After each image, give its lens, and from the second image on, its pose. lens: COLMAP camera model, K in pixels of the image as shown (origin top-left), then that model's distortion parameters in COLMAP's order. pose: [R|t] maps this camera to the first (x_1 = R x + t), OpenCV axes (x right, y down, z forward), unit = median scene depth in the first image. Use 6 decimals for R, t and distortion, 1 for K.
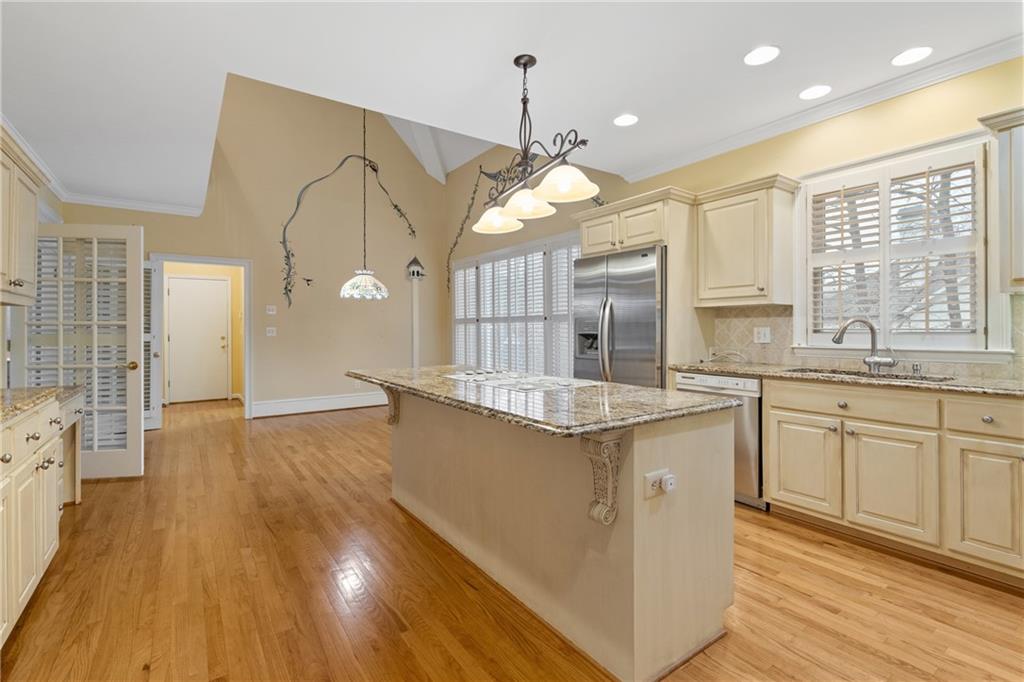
lens RADIAL K [[461.8, 0, 511.5], [0, 461.8, 326.6], [0, 0, 1]] dist [-0.003700, 0.000118]
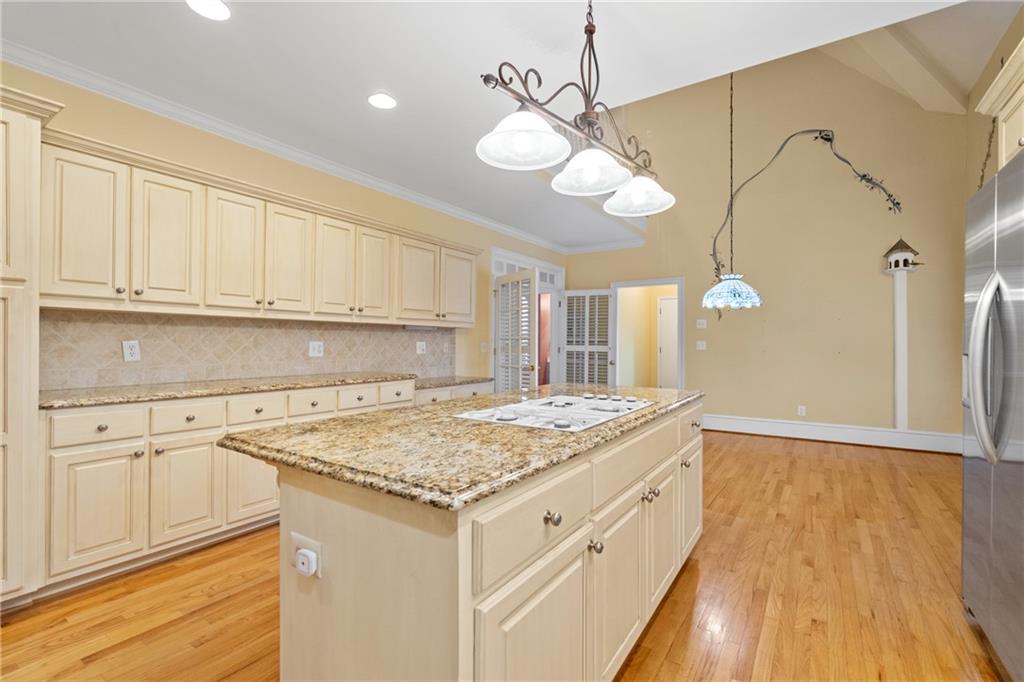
lens RADIAL K [[461.8, 0, 509.7], [0, 461.8, 342.4], [0, 0, 1]] dist [-0.003700, 0.000118]
pose [[0.366561, 0.004555, -0.930383, 0.518373], [0.000295, 0.999987, 0.005012, -0.000981], [0.930394, -0.002112, 0.366555, 0.474802]]
